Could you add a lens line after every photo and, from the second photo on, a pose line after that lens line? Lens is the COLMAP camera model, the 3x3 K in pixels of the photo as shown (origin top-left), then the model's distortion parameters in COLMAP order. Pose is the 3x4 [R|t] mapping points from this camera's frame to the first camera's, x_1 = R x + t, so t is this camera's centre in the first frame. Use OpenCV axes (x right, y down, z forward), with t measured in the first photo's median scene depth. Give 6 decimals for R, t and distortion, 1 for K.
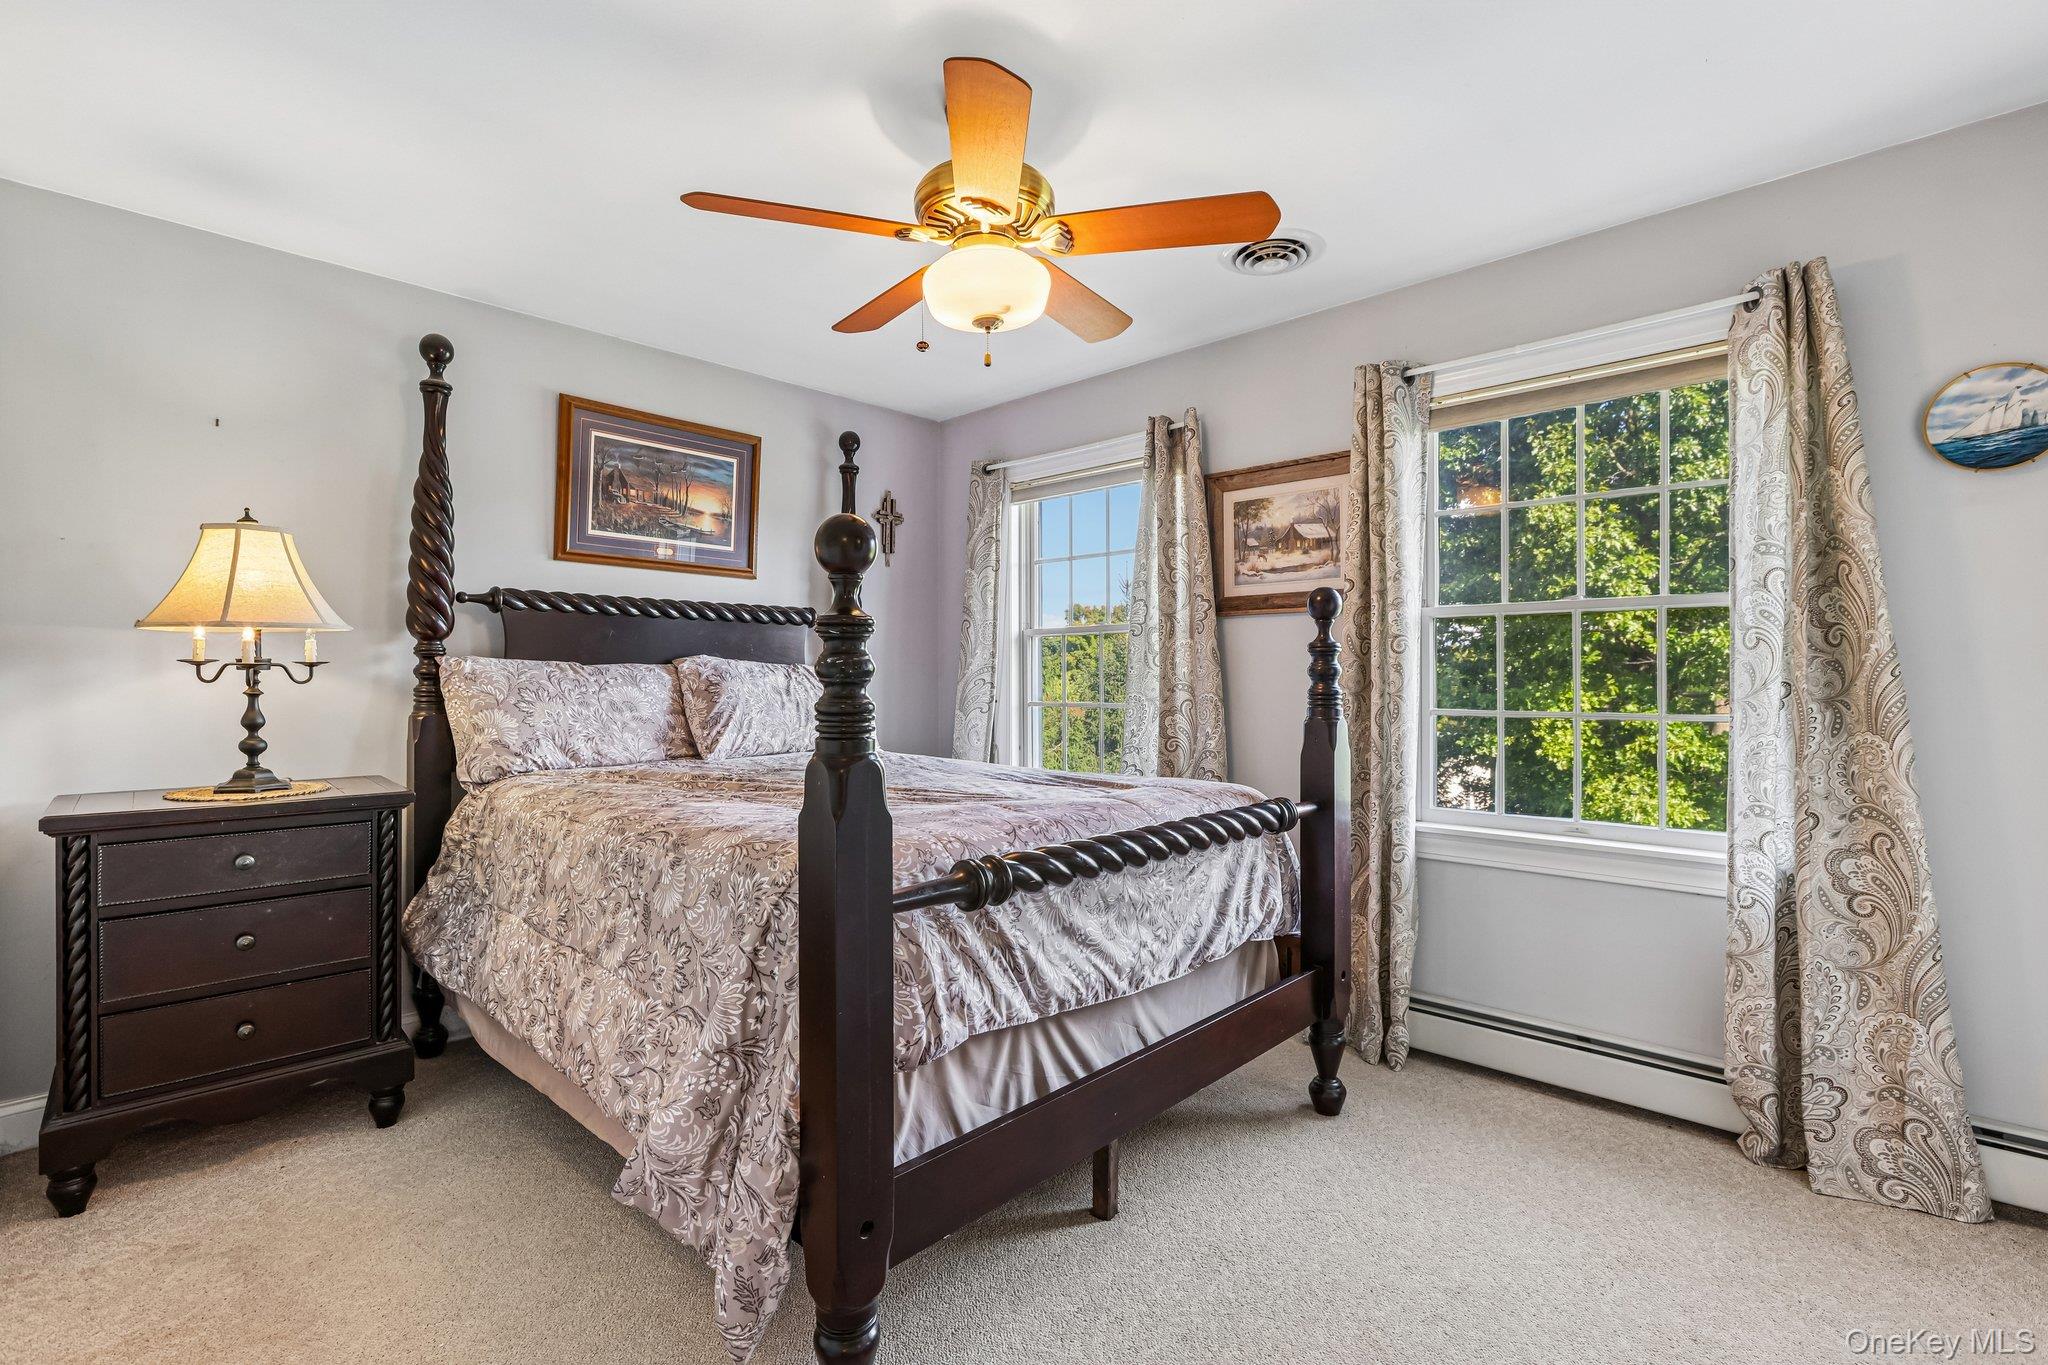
lens RADIAL K [[936.4, 0, 1025.8], [0, 936.4, 671.5], [0, 0, 1]] dist [-0.006391, -0.000113]
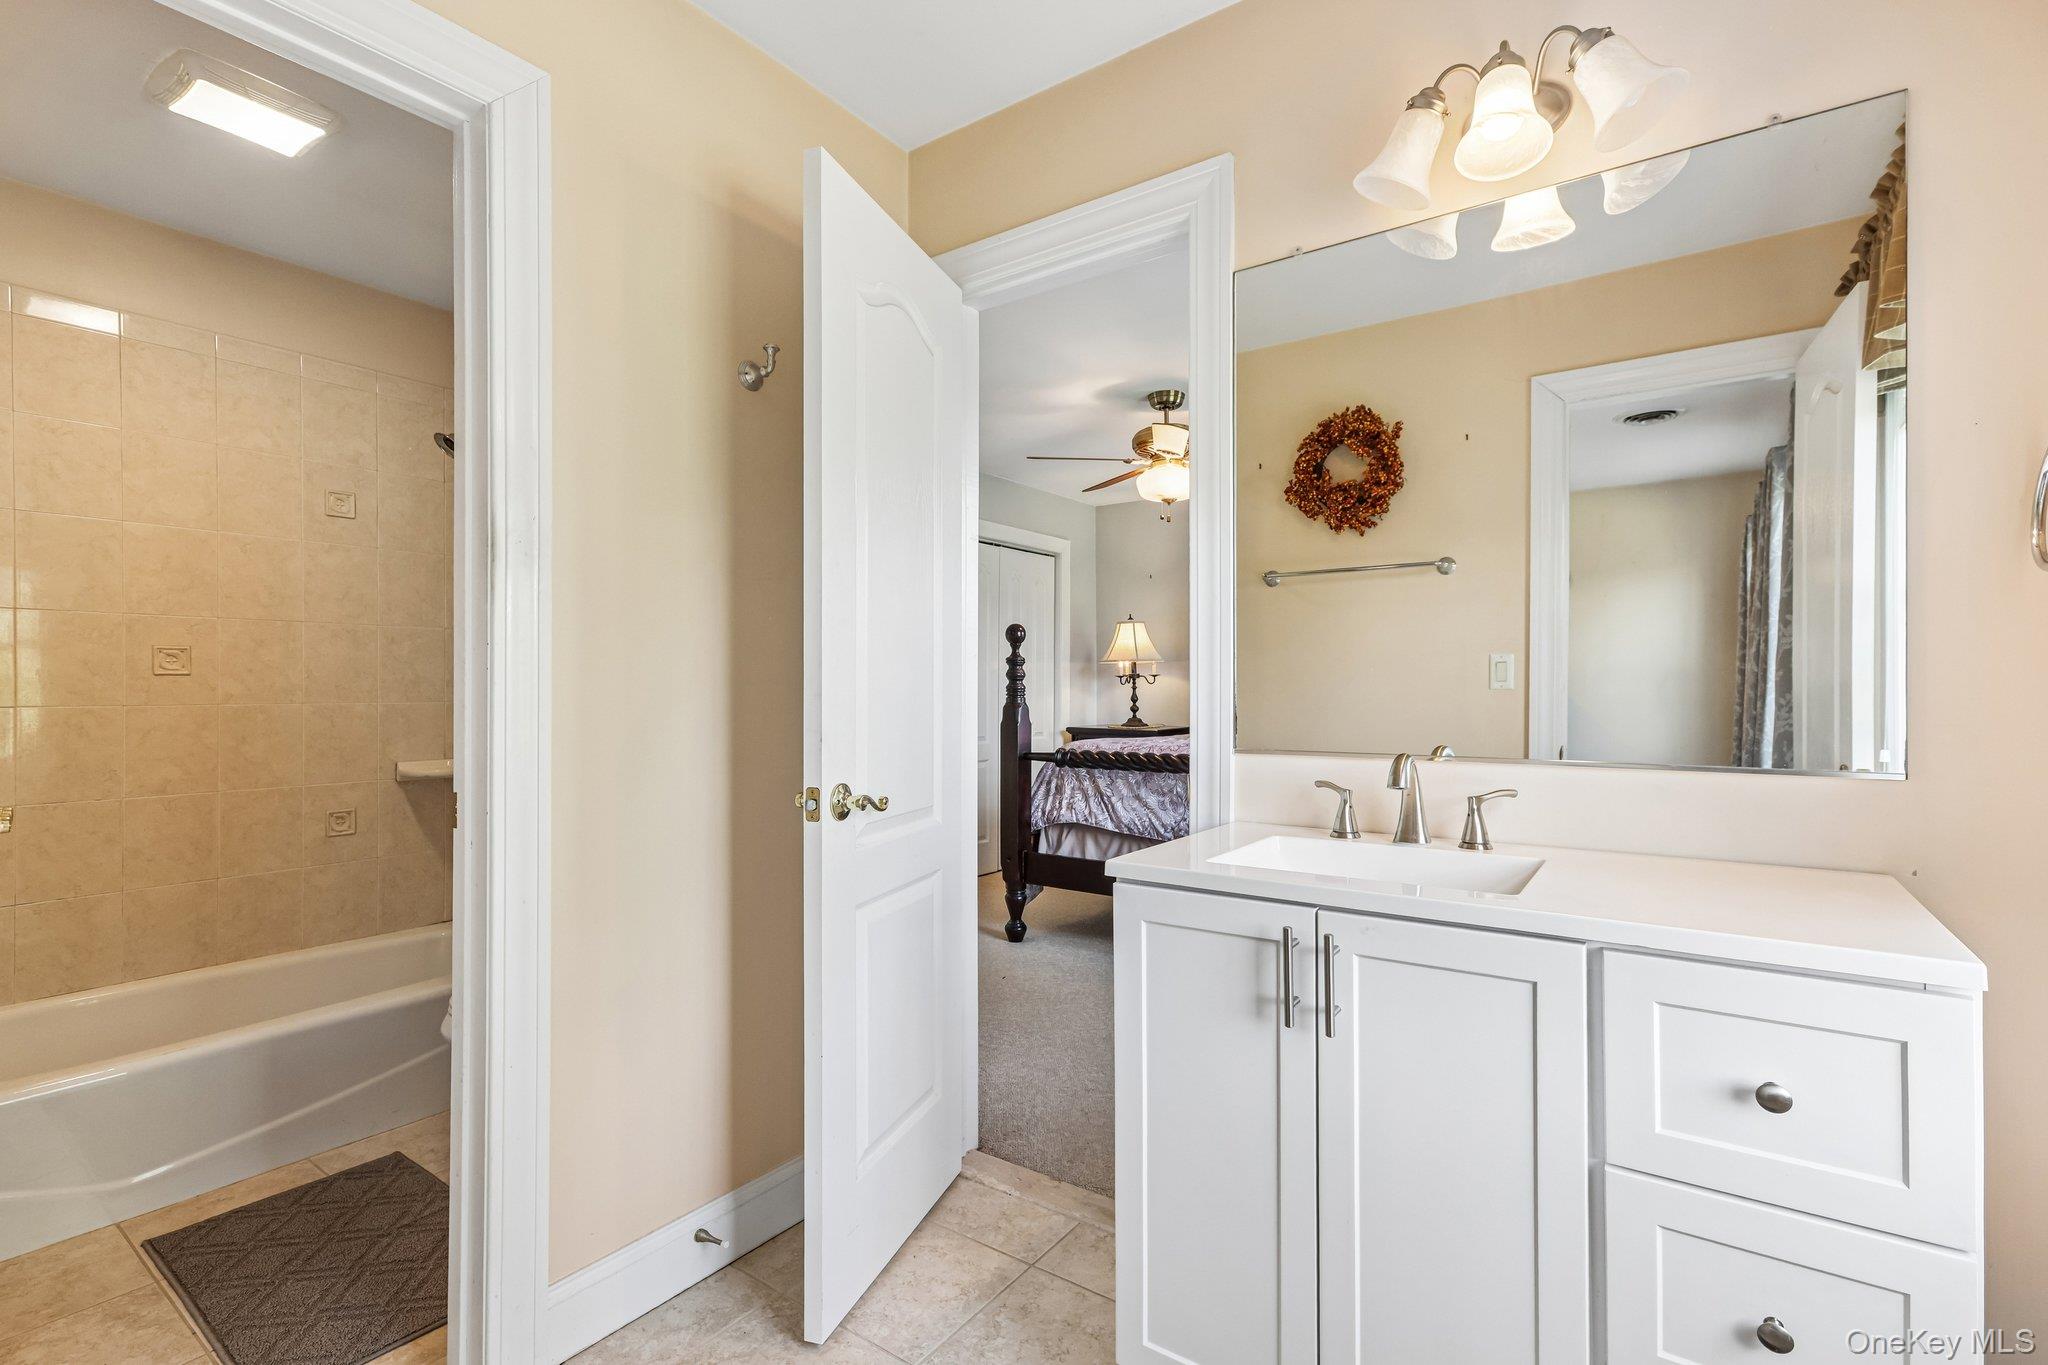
lens RADIAL K [[936.4, 0, 1025.4], [0, 936.4, 686.8], [0, 0, 1]] dist [-0.006391, -0.000113]
pose [[0.120783, -0.005638, -0.992663, 2.053360], [0.012838, 0.999909, -0.004117, 0.034164], [0.992596, -0.012246, 0.120844, 0.491914]]
